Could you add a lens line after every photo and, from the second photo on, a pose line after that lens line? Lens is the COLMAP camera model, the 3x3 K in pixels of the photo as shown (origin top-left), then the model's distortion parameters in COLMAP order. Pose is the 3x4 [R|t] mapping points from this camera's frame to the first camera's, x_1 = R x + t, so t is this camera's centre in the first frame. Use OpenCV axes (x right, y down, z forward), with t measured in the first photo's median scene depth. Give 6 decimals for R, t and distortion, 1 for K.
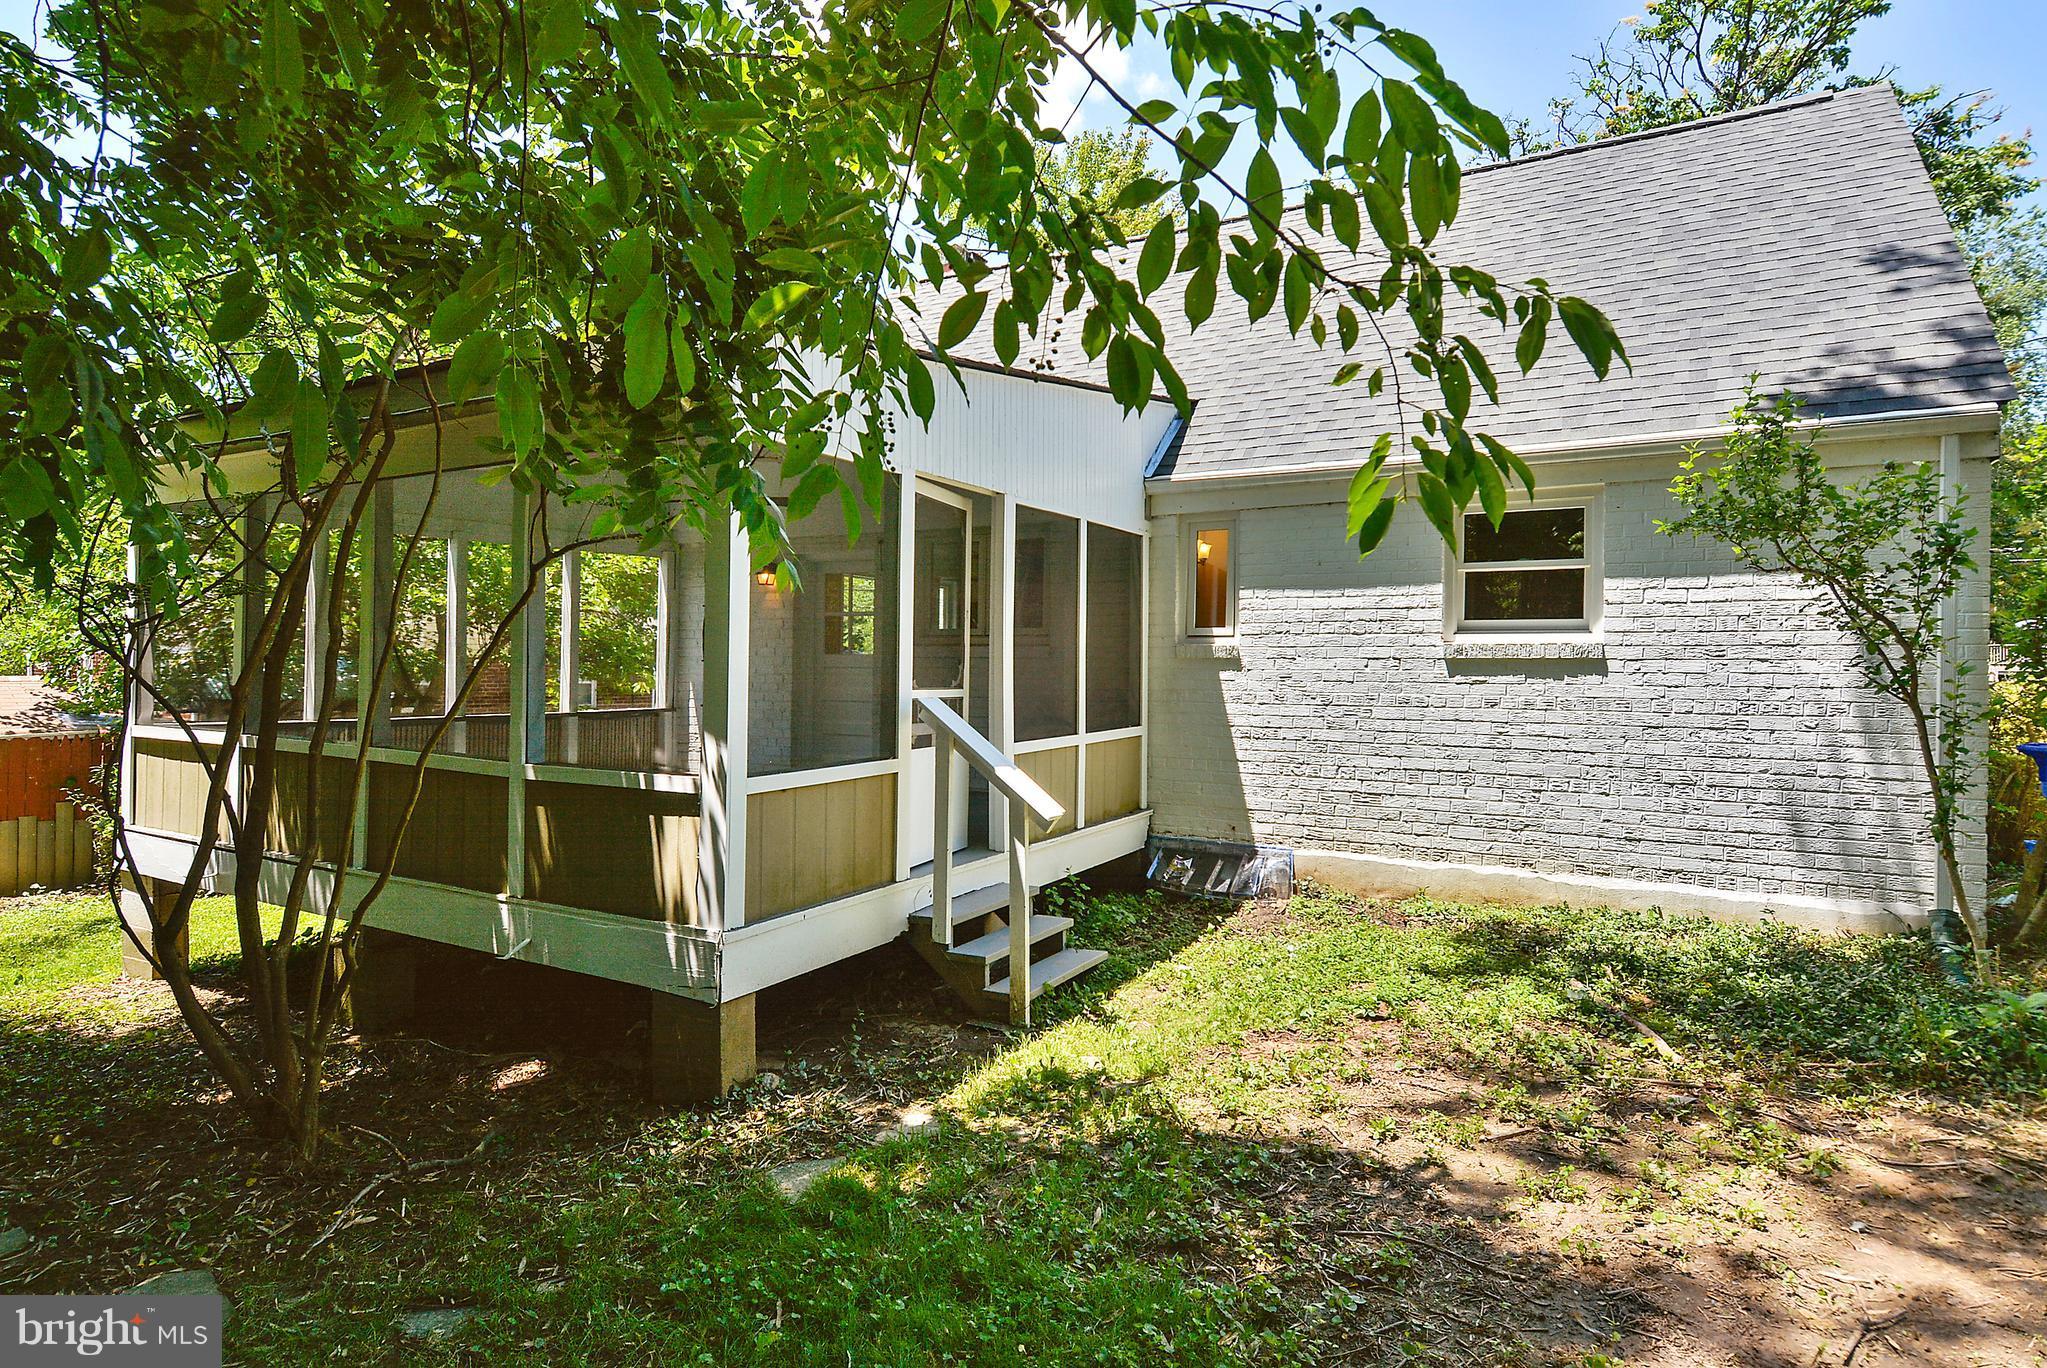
lens RADIAL K [[1063.7, 0, 1023.7], [0, 1063.7, 669.3], [0, 0, 1]] dist [0.011304, -0.002306]
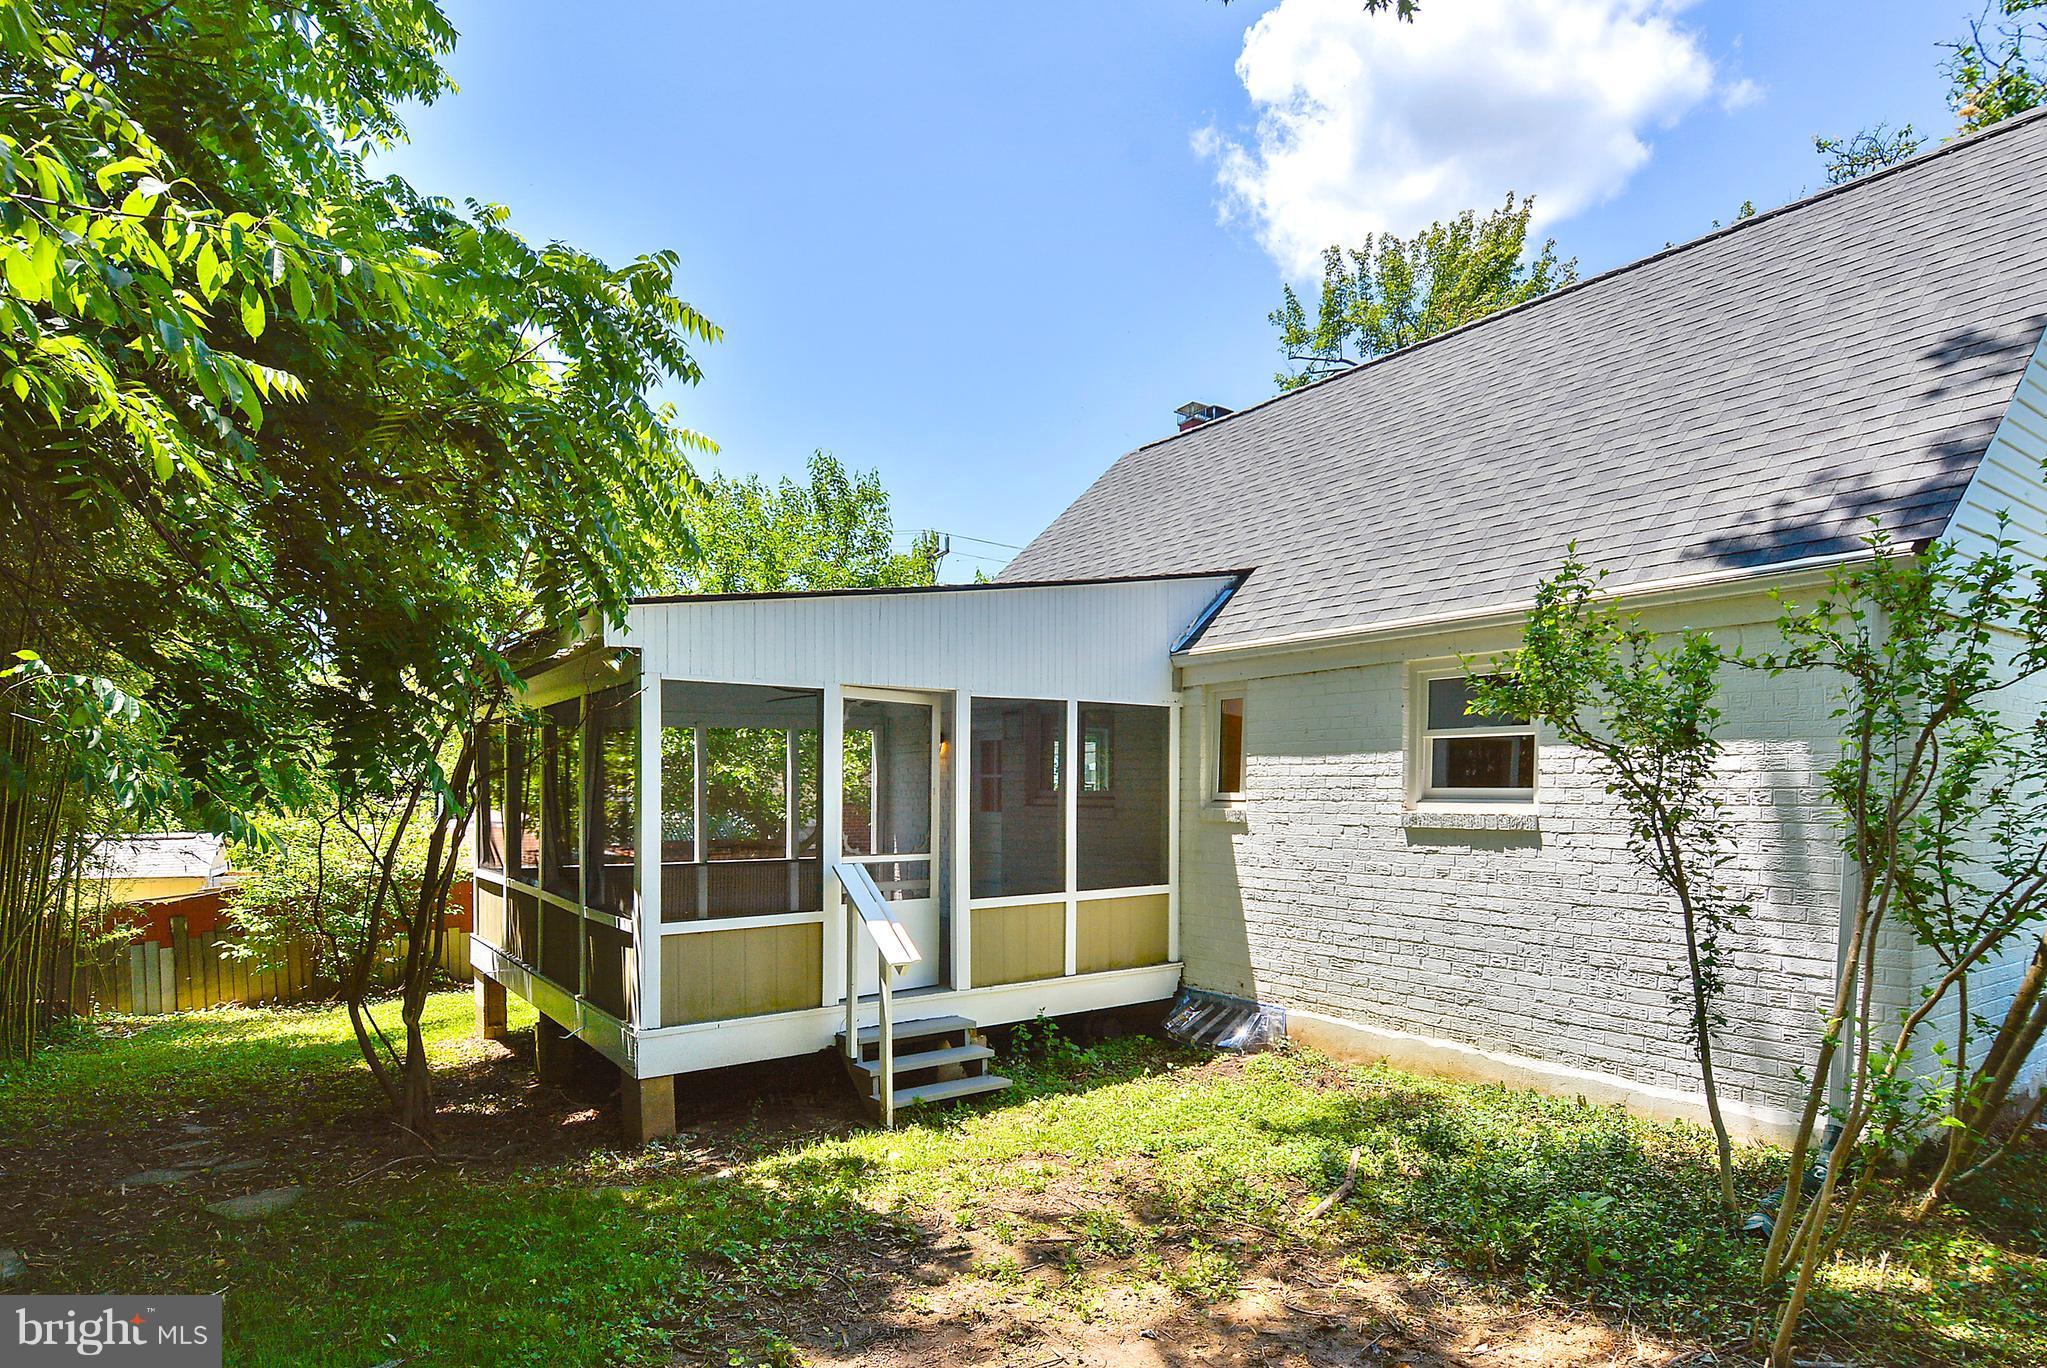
lens RADIAL K [[1106.2, 0, 1014.6], [0, 1106.2, 825.4], [0, 0, 1]] dist [0.016713, -0.003470]
pose [[0.907454, 0.004598, -0.420127, 0.513531], [0.006244, 0.999682, 0.024427, -0.040425], [0.420105, -0.024789, 0.907137, -0.089751]]
